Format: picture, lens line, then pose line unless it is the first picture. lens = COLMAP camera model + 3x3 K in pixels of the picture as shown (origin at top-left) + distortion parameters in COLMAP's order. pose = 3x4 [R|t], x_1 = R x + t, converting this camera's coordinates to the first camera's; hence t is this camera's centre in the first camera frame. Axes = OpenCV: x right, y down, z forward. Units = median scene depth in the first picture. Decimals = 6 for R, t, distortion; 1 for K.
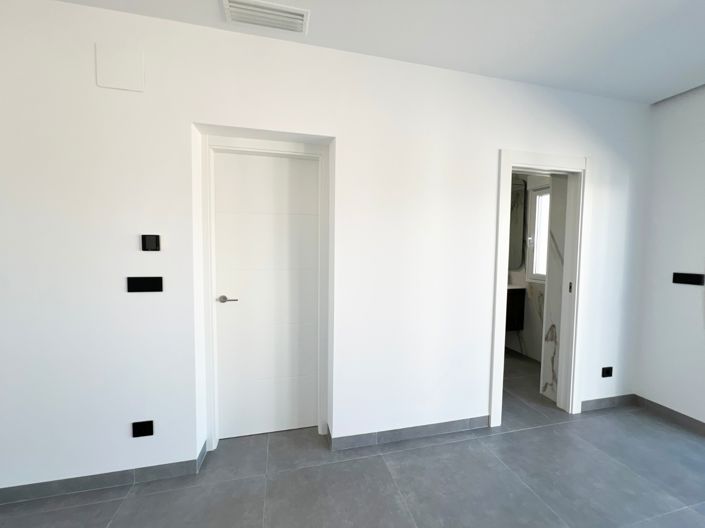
lens RADIAL K [[286.5, 0, 350.6], [0, 286.5, 263.8], [0, 0, 1]] dist [-0.000567, 0.000401]
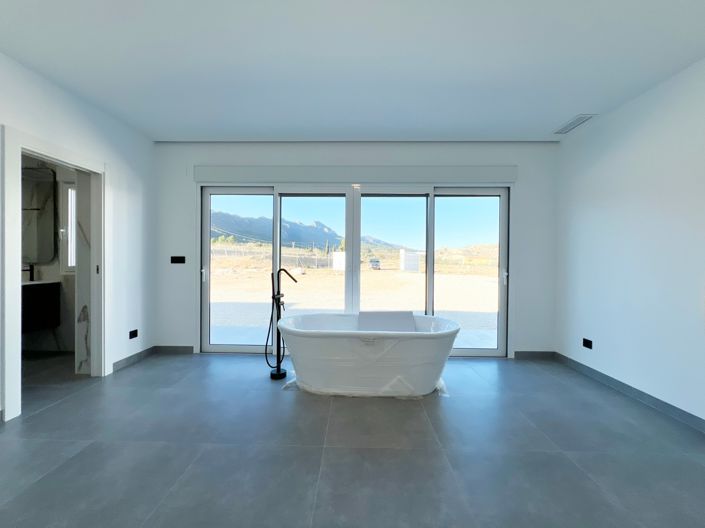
lens RADIAL K [[286.5, 0, 350.6], [0, 286.5, 263.8], [0, 0, 1]] dist [-0.000567, 0.000401]
pose [[0.267649, -0.018876, 0.963332, -0.080856], [0.050271, 0.998720, 0.005602, 0.098025], [-0.962204, 0.046928, 0.268255, -0.295566]]
